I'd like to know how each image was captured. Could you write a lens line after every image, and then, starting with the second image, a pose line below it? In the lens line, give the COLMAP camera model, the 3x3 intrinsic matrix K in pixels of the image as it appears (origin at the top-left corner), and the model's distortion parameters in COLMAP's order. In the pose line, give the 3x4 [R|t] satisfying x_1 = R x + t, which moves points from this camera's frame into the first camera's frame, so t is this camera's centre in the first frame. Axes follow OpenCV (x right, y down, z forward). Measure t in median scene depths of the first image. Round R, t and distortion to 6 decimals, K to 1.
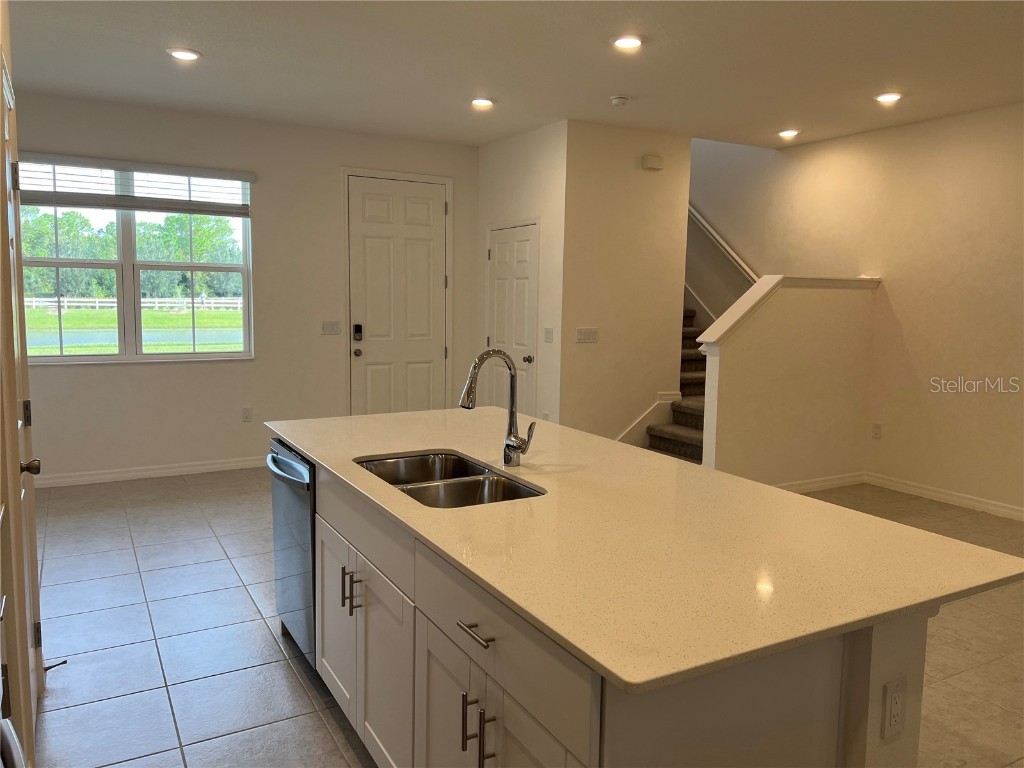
lens RADIAL K [[765.8, 0, 508.8], [0, 765.8, 386.8], [0, 0, 1]] dist [0.064694, -0.072606]
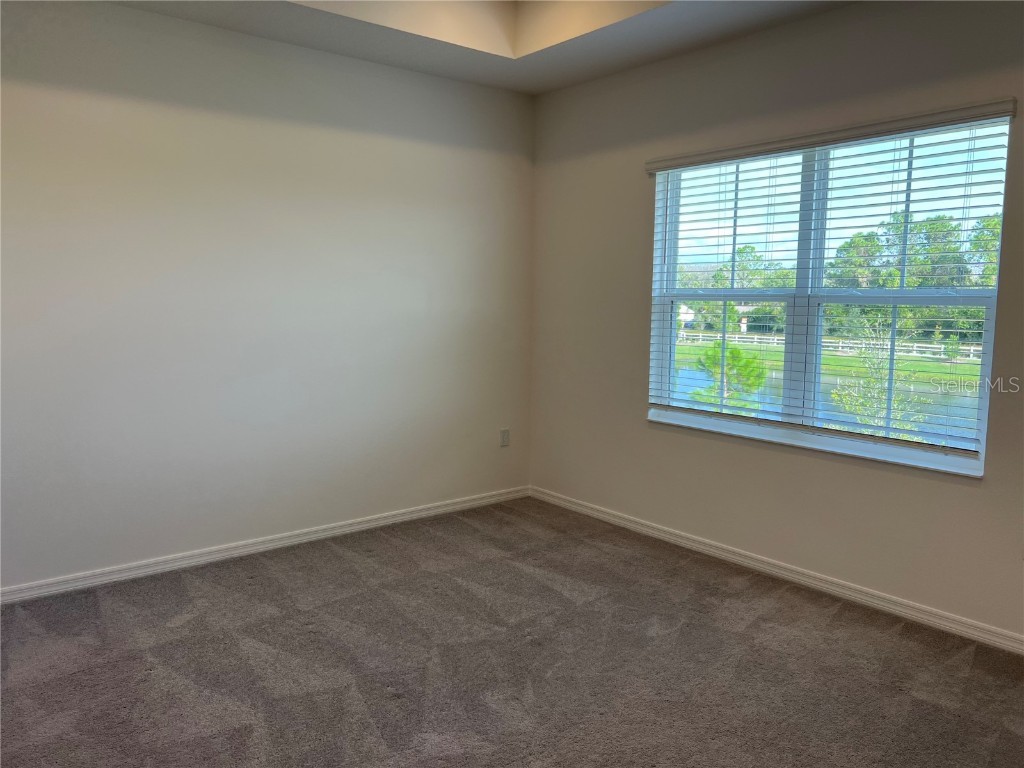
lens RADIAL K [[765.8, 0, 508.8], [0, 765.8, 386.8], [0, 0, 1]] dist [0.064694, -0.072606]
pose [[0.161017, 0.102564, -0.981608, 0.124359], [-0.120992, 0.989135, 0.083503, -0.091496], [0.979507, 0.105322, 0.171677, 0.591642]]
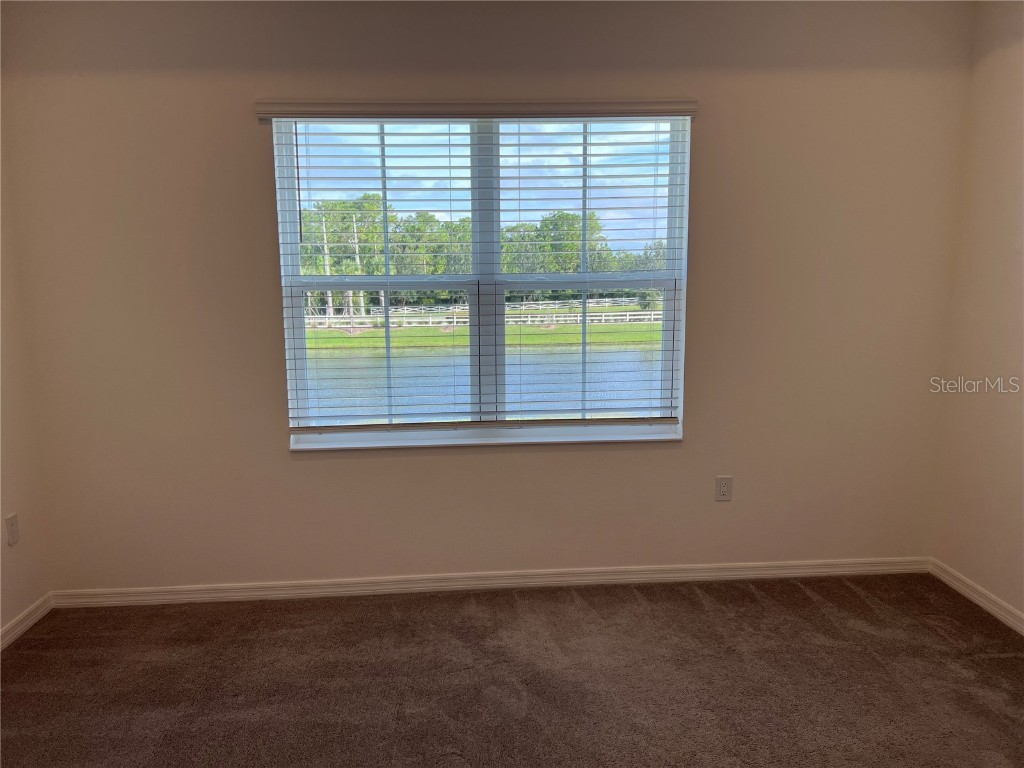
lens RADIAL K [[765.8, 0, 508.8], [0, 765.8, 386.8], [0, 0, 1]] dist [0.064694, -0.072606]
pose [[0.897054, 0.029567, -0.440931, -0.186729], [-0.020722, 0.999476, 0.024863, -0.077848], [0.441435, -0.013167, 0.897197, 0.423029]]
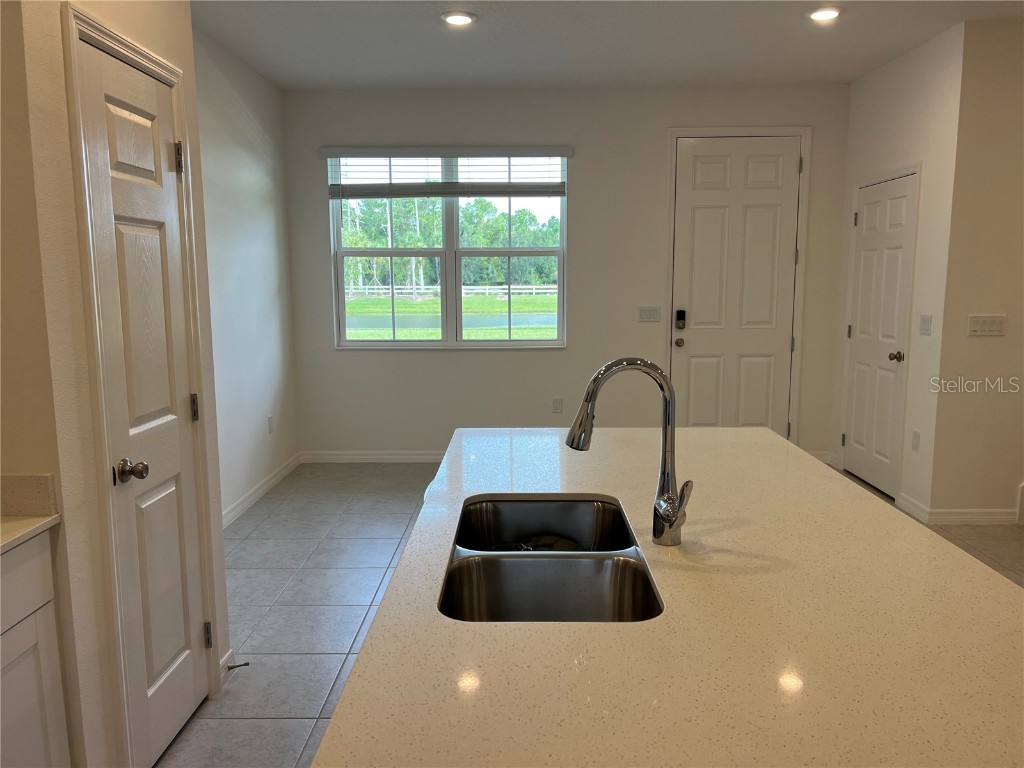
lens RADIAL K [[765.8, 0, 508.8], [0, 765.8, 386.8], [0, 0, 1]] dist [0.064694, -0.072606]
pose [[0.863097, 0.052293, -0.502324, 0.080435], [-0.041486, 0.998605, 0.032675, -0.015706], [0.503332, -0.007363, 0.864062, 0.157137]]
